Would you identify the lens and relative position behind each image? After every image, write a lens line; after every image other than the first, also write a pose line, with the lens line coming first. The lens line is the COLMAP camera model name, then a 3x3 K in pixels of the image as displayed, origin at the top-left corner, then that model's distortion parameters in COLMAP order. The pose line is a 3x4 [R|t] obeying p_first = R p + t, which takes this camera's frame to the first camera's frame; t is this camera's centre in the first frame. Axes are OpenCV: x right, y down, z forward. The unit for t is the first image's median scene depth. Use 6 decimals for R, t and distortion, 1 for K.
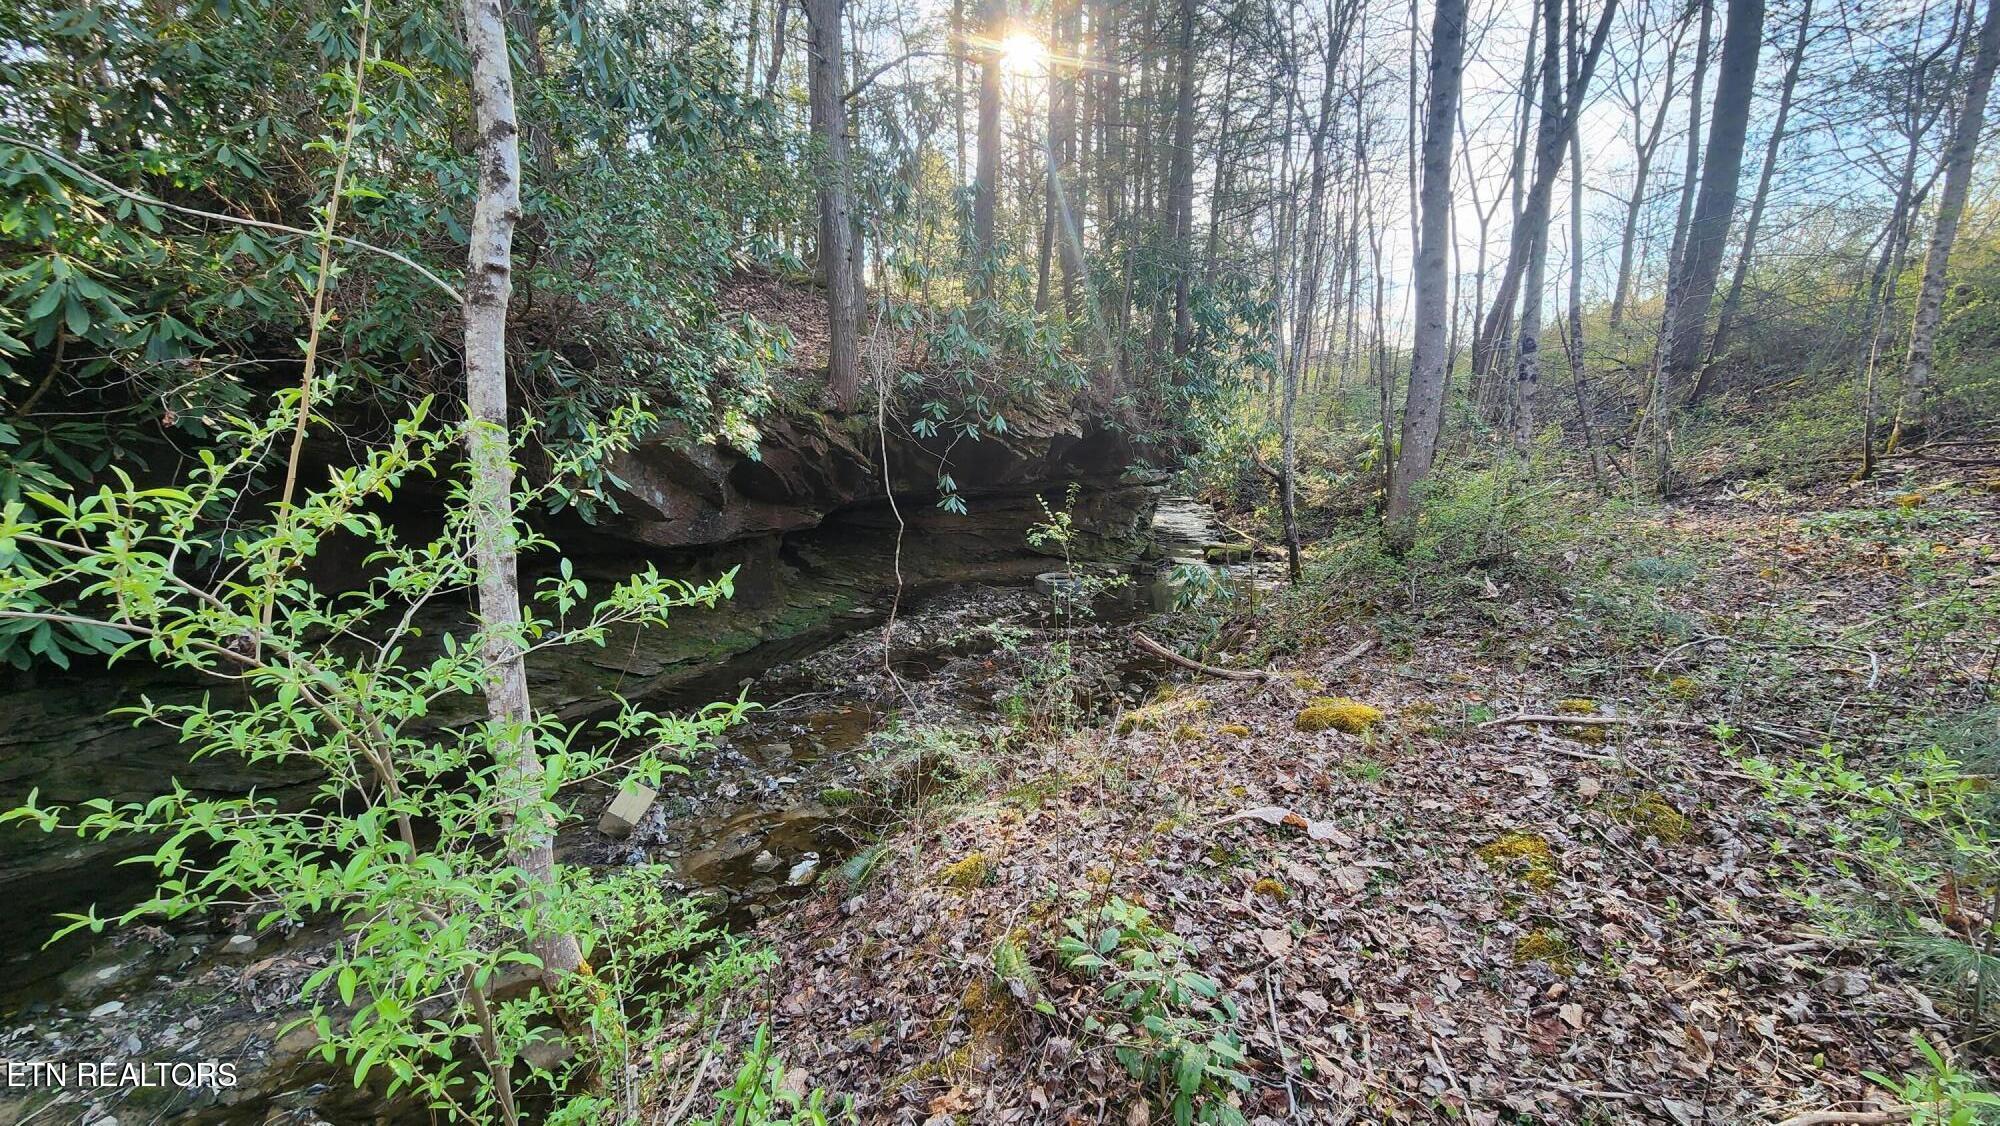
lens RADIAL K [[938.3, 0, 1002.2], [0, 938.3, 563.3], [0, 0, 1]] dist [0.002596, -0.000009]
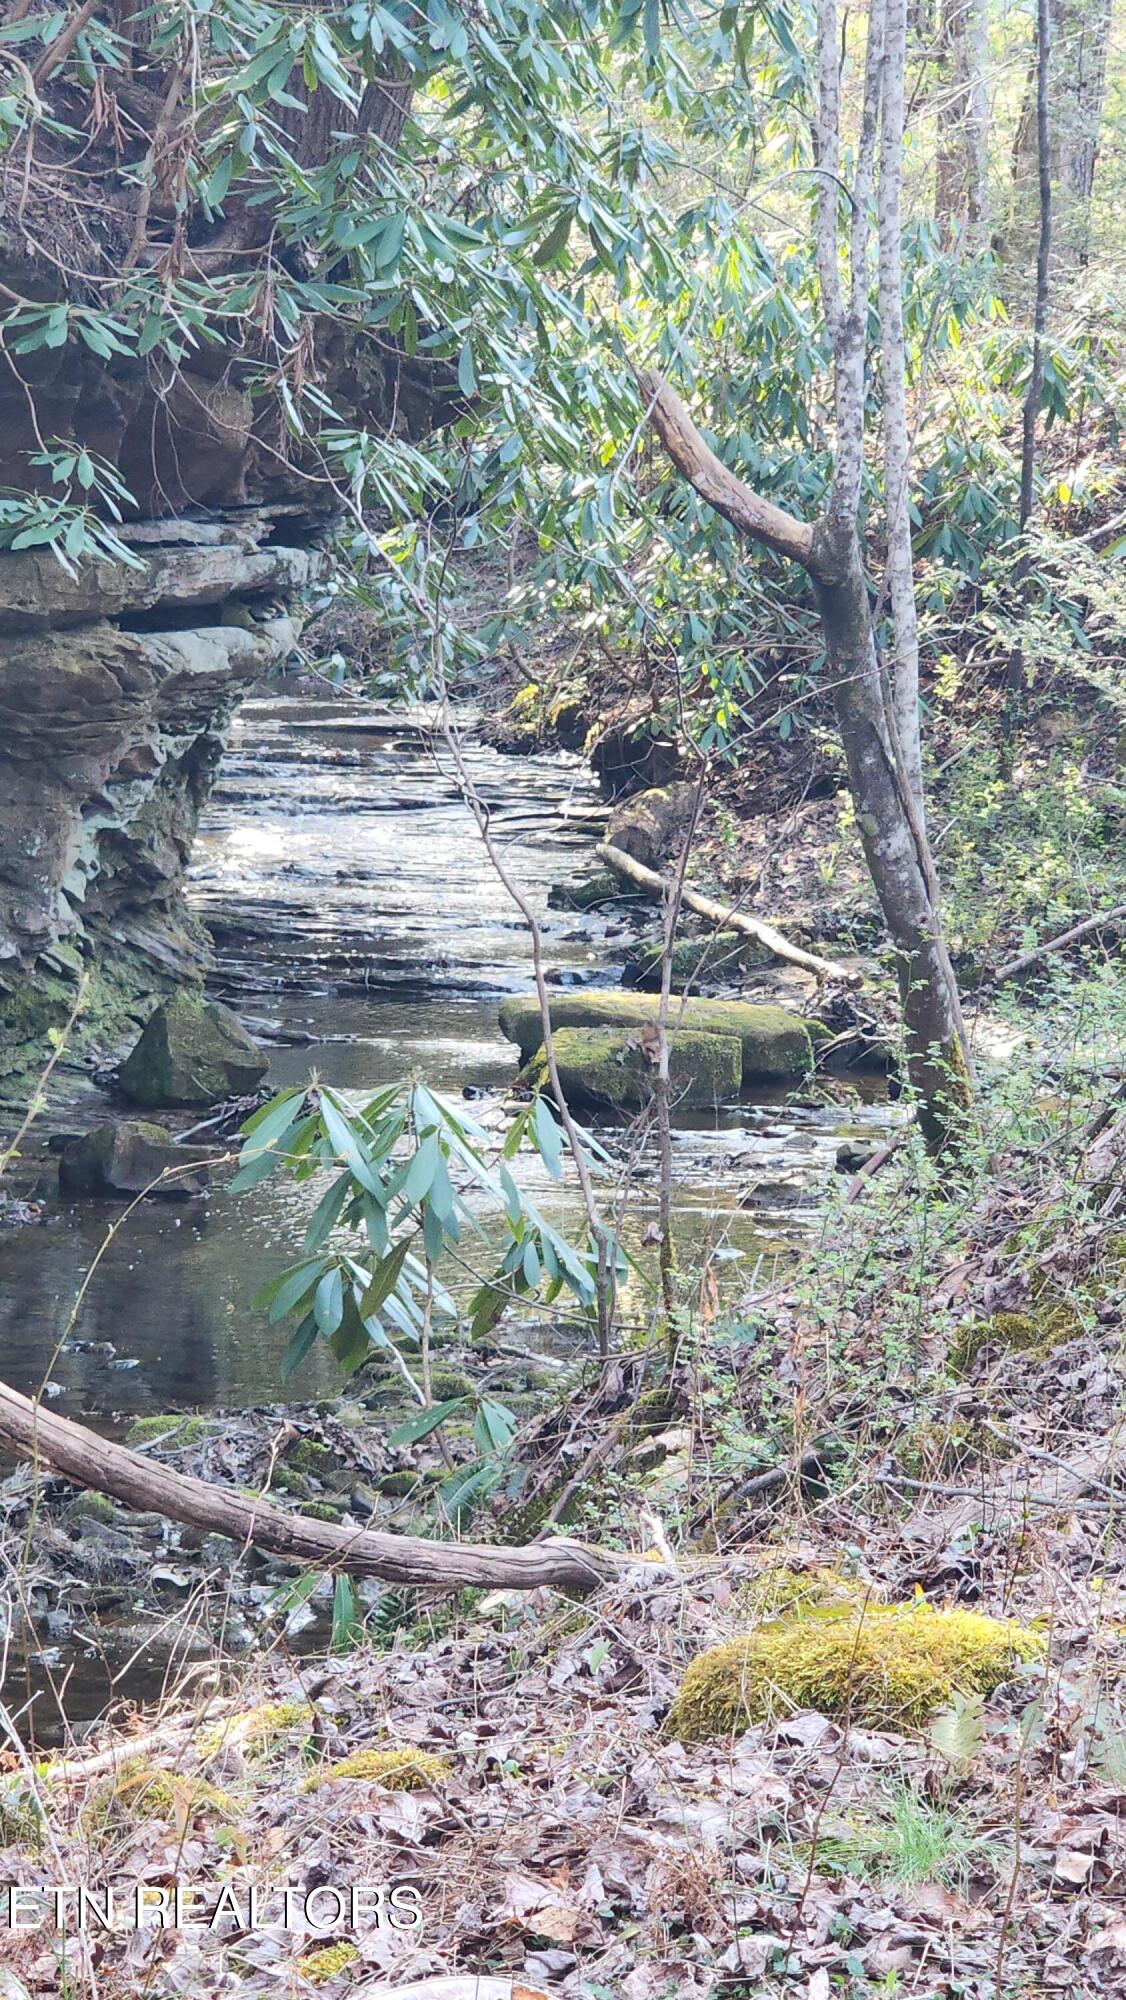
lens RADIAL K [[4122.3, 0, 562.8], [0, 4122.3, 998.7], [0, 0, 1]] dist [-0.083409, 0.000000]
pose [[0.947819, -0.029399, 0.317449, 0.002604], [0.023379, 0.999468, 0.022758, -0.035834], [-0.317950, -0.014149, 0.948002, 0.337154]]
